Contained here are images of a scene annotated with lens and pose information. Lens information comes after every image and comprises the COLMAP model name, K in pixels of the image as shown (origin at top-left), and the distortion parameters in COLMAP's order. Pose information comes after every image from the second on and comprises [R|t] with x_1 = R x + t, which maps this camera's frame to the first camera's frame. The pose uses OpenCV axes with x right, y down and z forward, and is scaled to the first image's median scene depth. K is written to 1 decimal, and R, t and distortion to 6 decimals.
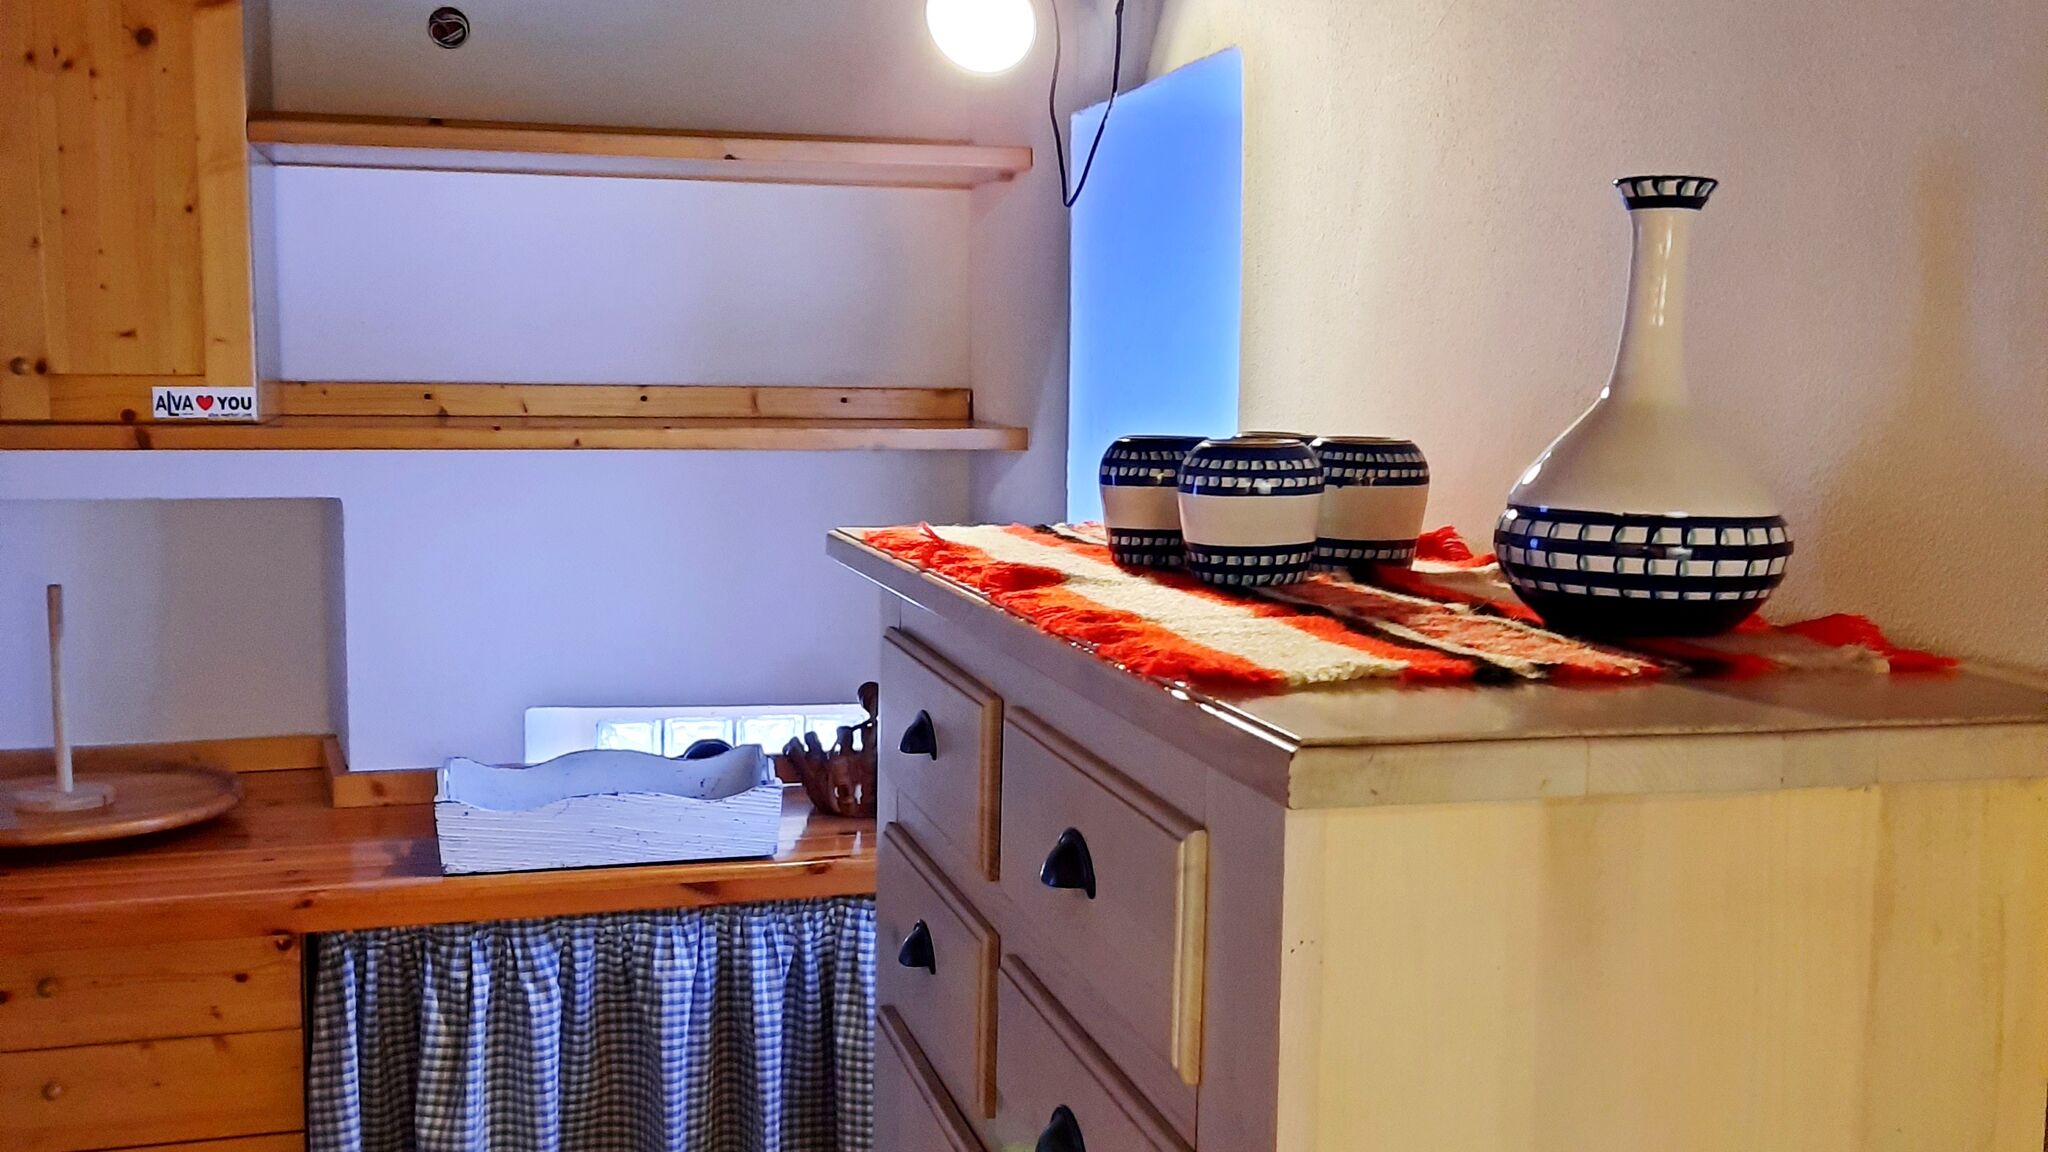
lens RADIAL K [[1946.9, 0, 1024.0], [0, 1946.9, 576.0], [0, 0, 1]] dist [0.047822, -0.009396]
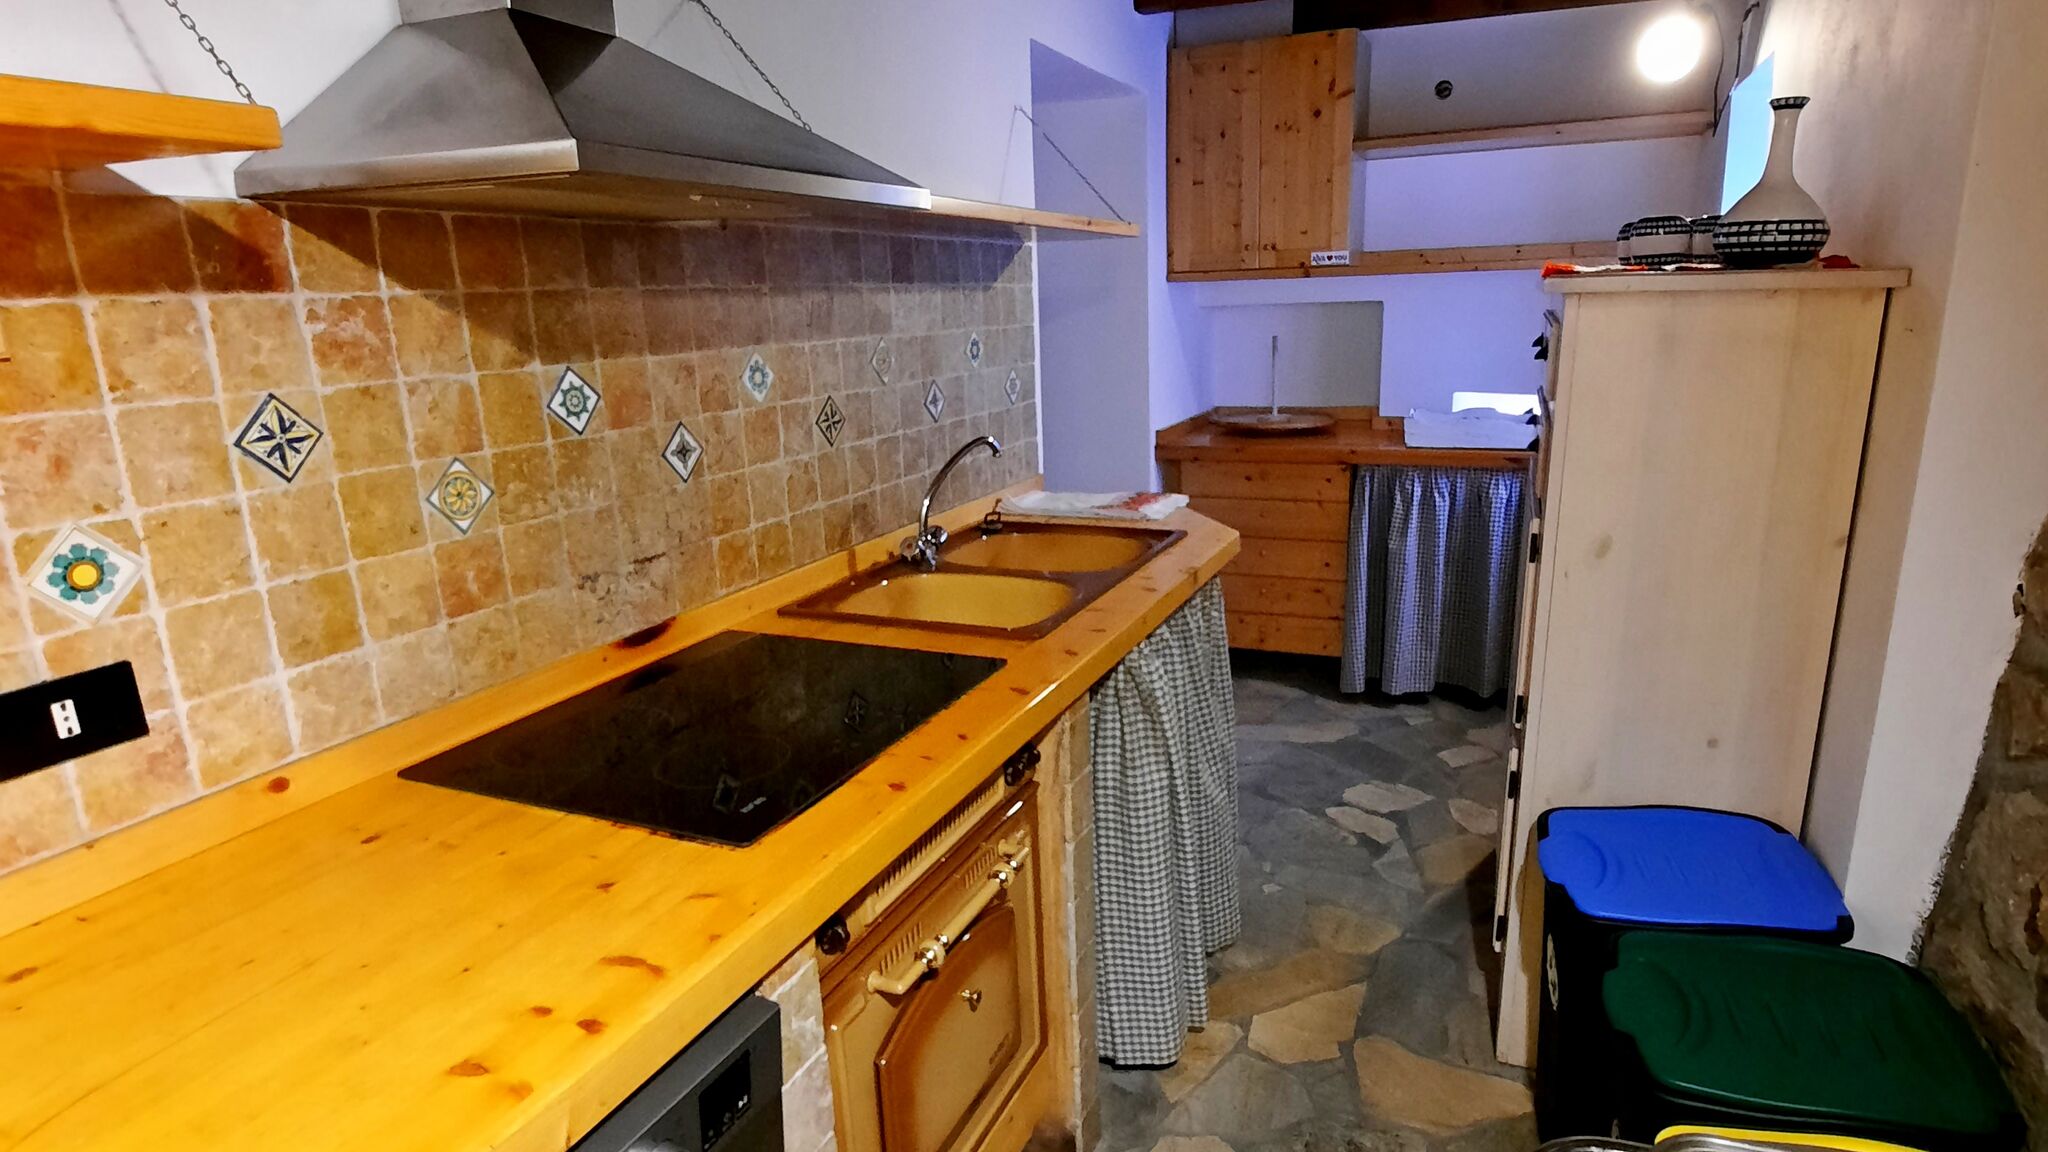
lens RADIAL K [[1084.4, 0, 1057.2], [0, 1084.4, 580.1], [0, 0, 1]] dist [-0.021038, -0.000376]
pose [[0.782726, 0.120358, -0.610617, 0.220927], [-0.024517, 0.986324, 0.162985, 0.106283], [0.621883, -0.112602, 0.774973, -0.371543]]
